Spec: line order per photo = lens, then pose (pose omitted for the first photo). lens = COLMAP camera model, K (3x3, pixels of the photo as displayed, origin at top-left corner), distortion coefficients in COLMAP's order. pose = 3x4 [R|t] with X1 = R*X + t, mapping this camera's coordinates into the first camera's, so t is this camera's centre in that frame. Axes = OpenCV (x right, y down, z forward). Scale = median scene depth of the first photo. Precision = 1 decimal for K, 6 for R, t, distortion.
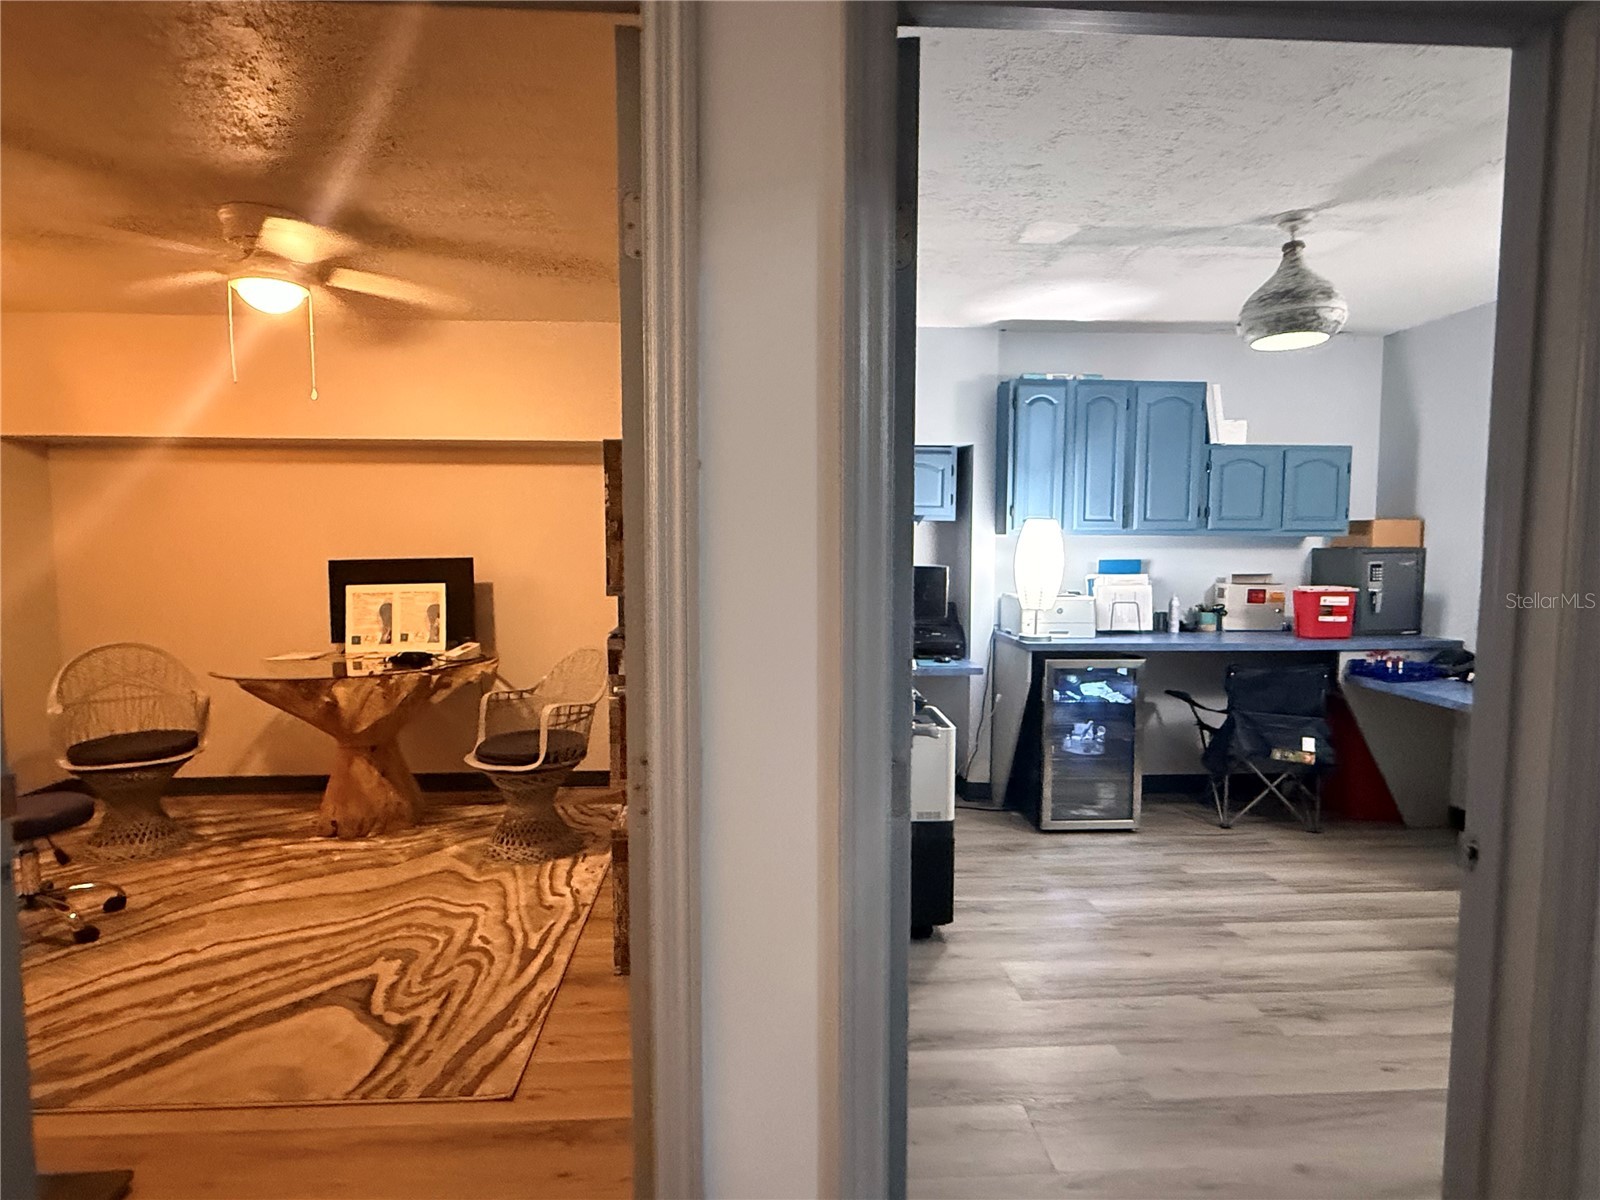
lens RADIAL K [[825.7, 0, 796.7], [0, 825.7, 597.1], [0, 0, 1]] dist [-0.000022, 0.000582]
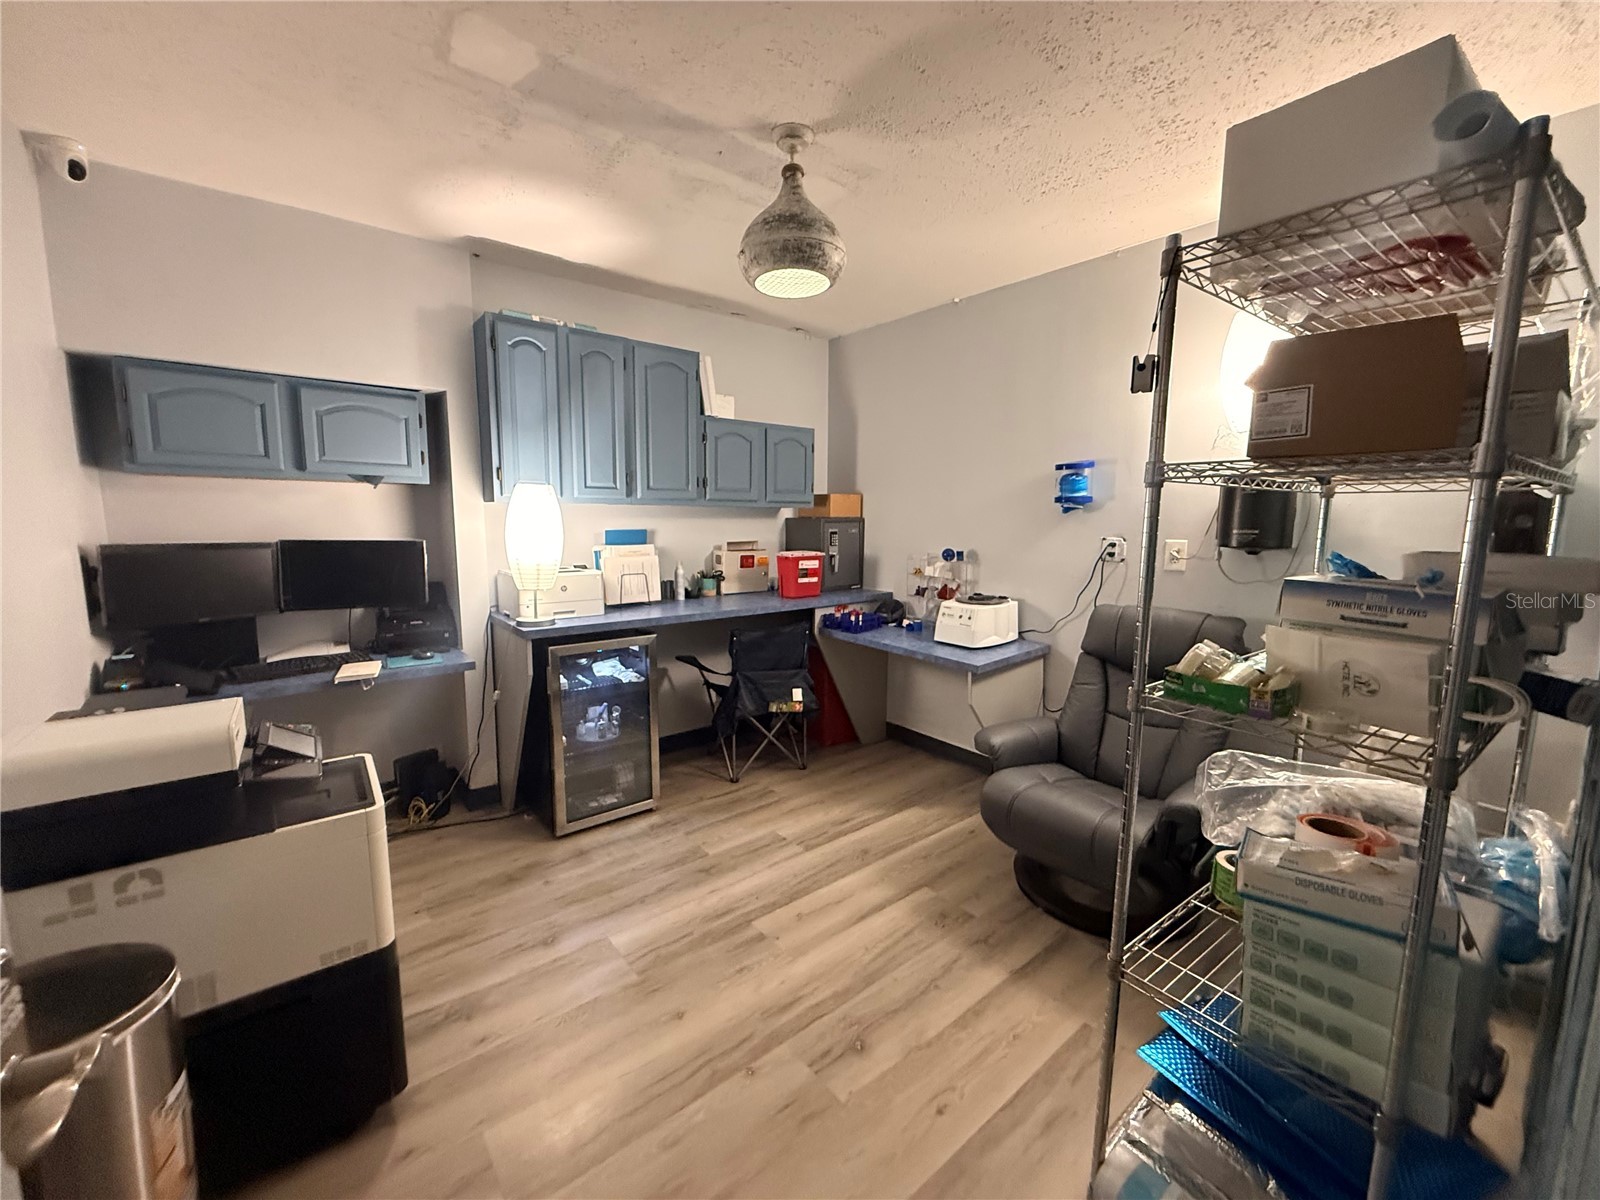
lens RADIAL K [[636.1, 0, 794.9], [0, 636.1, 598.0], [0, 0, 1]] dist [-0.001510, -0.000592]
pose [[0.812136, -0.073005, 0.578883, 0.120952], [0.034323, 0.996401, 0.077506, -0.017591], [-0.582458, -0.043076, 0.811719, 0.290866]]
